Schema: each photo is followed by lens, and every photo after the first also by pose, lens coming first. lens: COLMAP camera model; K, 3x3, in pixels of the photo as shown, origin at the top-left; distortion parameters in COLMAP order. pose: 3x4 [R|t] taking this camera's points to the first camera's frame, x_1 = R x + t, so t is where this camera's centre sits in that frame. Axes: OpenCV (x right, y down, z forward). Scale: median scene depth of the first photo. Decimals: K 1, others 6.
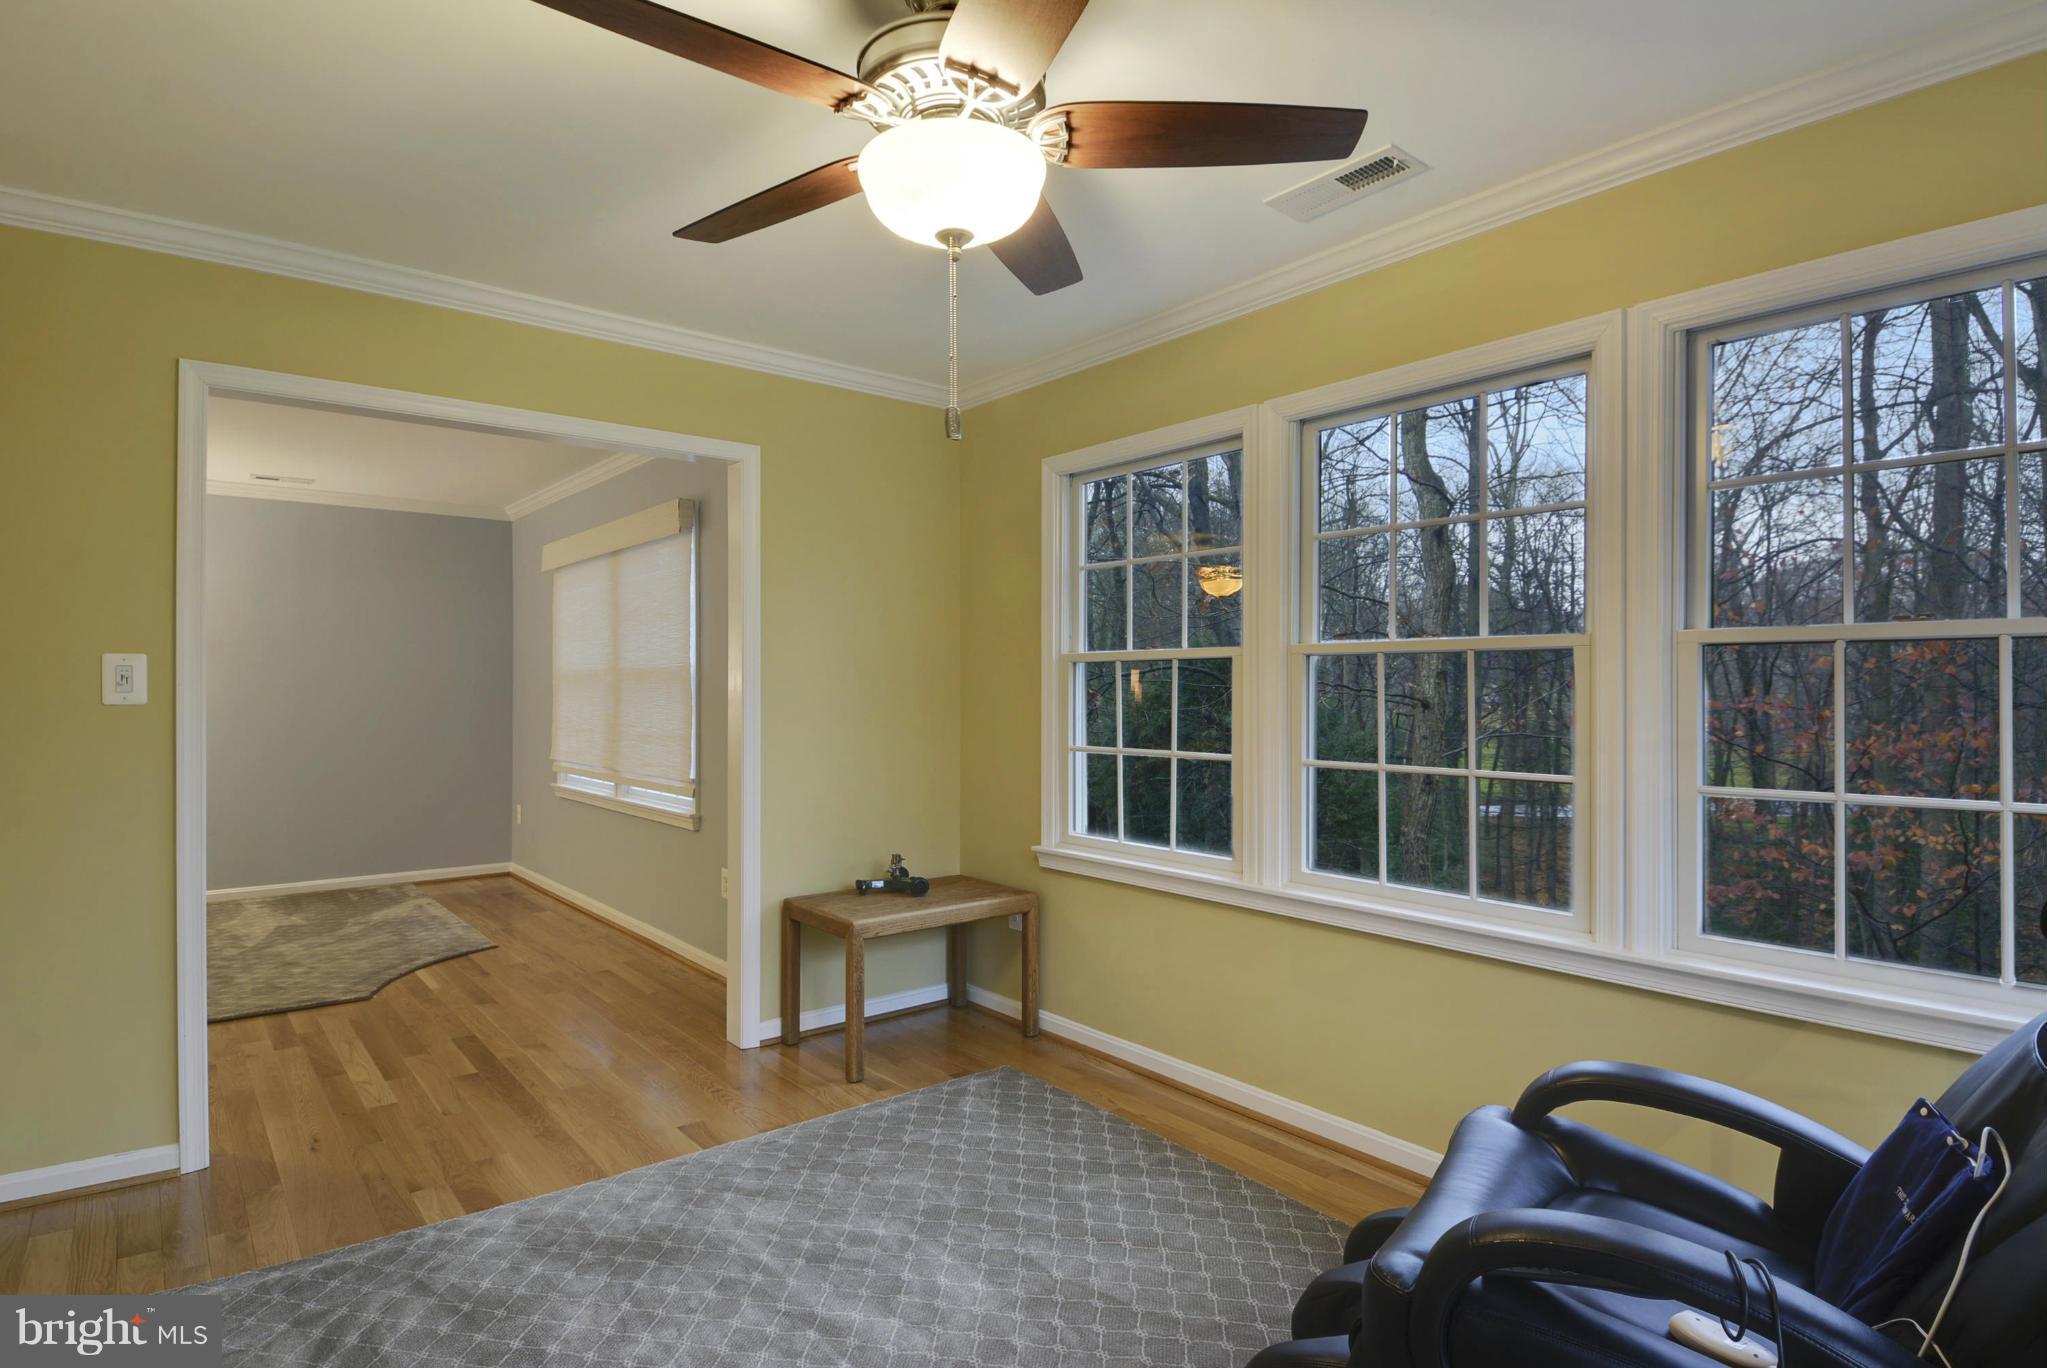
lens RADIAL K [[1074.1, 0, 1031.4], [0, 1074.1, 687.5], [0, 0, 1]] dist [0.038704, -0.045473]
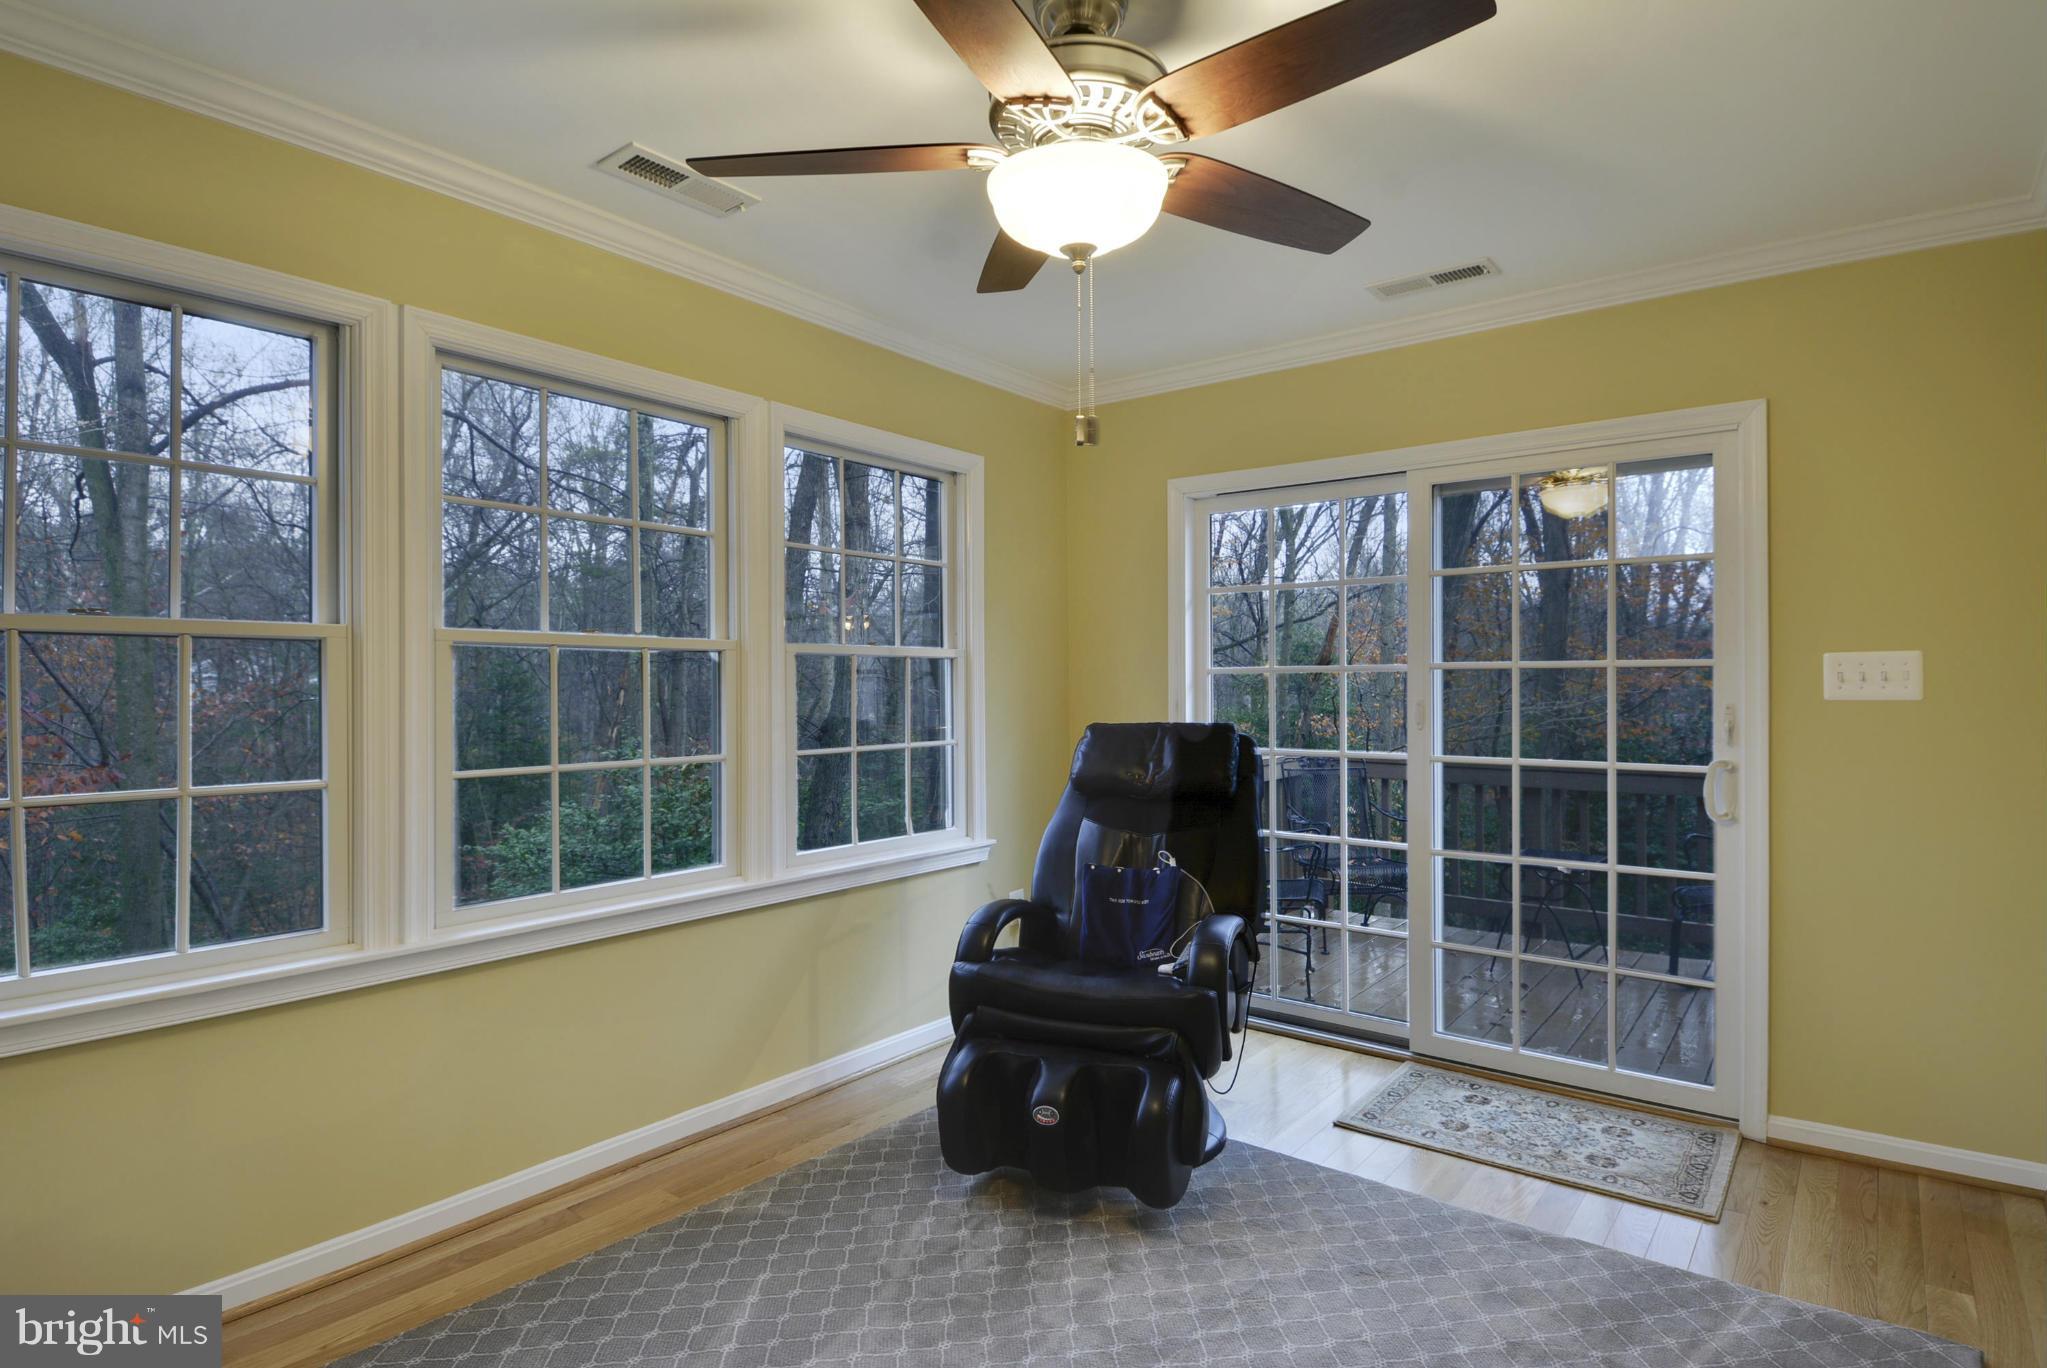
lens RADIAL K [[1074.1, 0, 1031.4], [0, 1074.1, 687.5], [0, 0, 1]] dist [0.038704, -0.045473]
pose [[-0.237860, -0.002942, 0.971295, -0.768787], [-0.003480, 0.999992, 0.002176, 0.000471], [-0.971293, -0.002863, -0.237868, 0.925488]]
